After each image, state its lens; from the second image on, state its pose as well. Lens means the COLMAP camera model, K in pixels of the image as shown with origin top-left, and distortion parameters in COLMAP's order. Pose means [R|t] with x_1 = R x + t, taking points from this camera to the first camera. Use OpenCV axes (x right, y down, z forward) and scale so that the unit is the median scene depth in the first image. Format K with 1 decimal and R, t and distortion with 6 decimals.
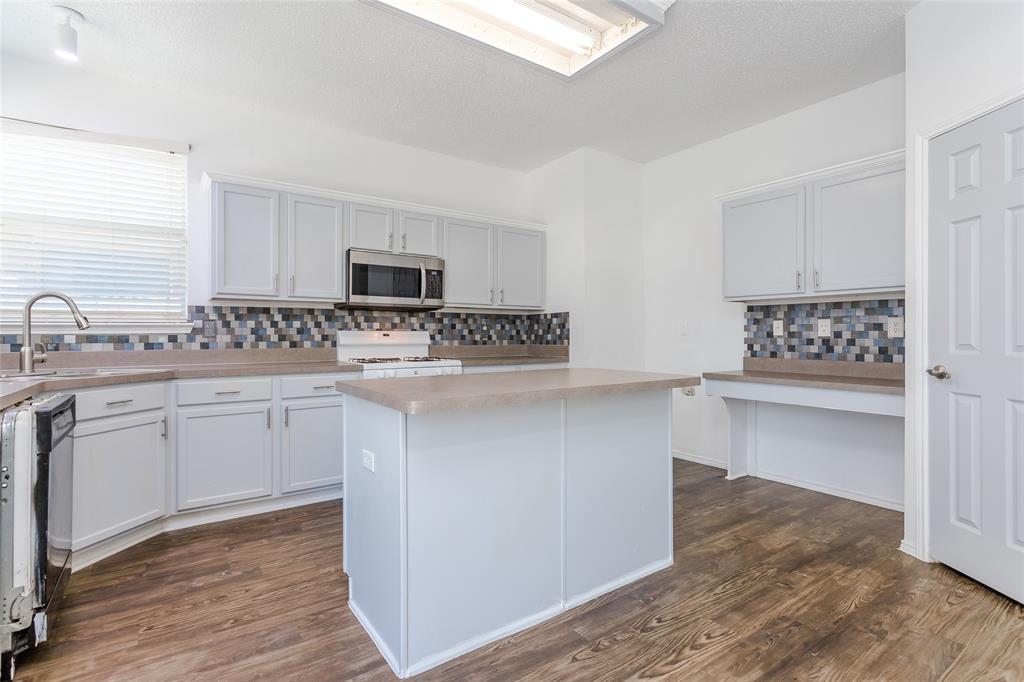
lens RADIAL K [[487.7, 0, 515.3], [0, 487.7, 334.1], [0, 0, 1]] dist [0.000097, 0.001203]
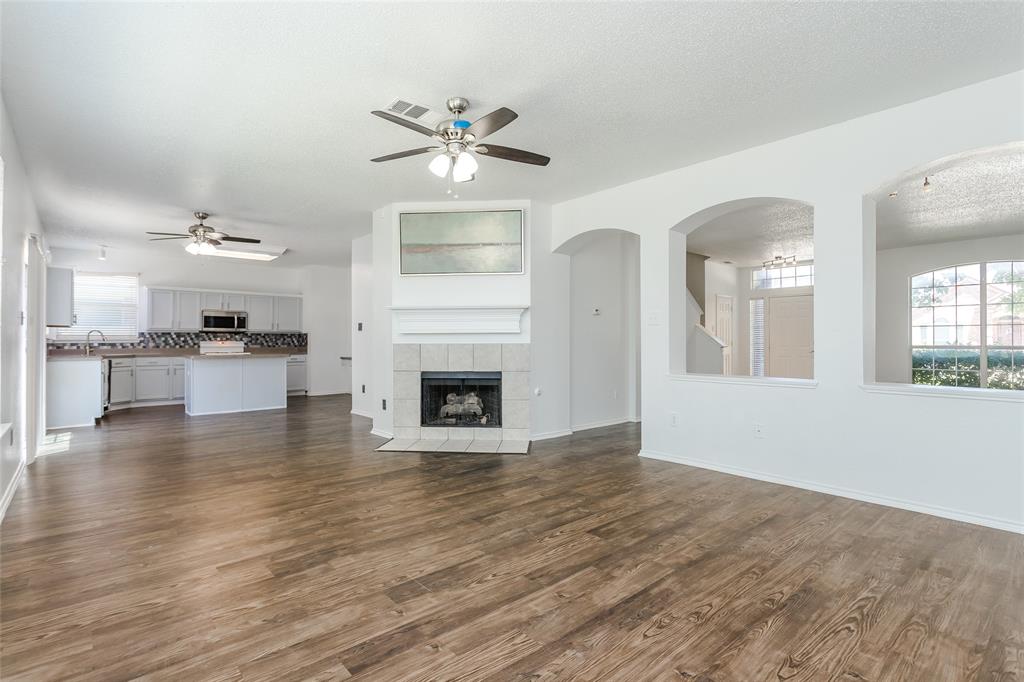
lens RADIAL K [[487.7, 0, 506.6], [0, 487.7, 339.8], [0, 0, 1]] dist [0.000097, 0.001203]
pose [[0.995174, -0.000738, 0.098125, 1.034917], [0.001101, 0.999993, -0.003648, -0.003886], [-0.098122, 0.003738, 0.995167, -1.783923]]
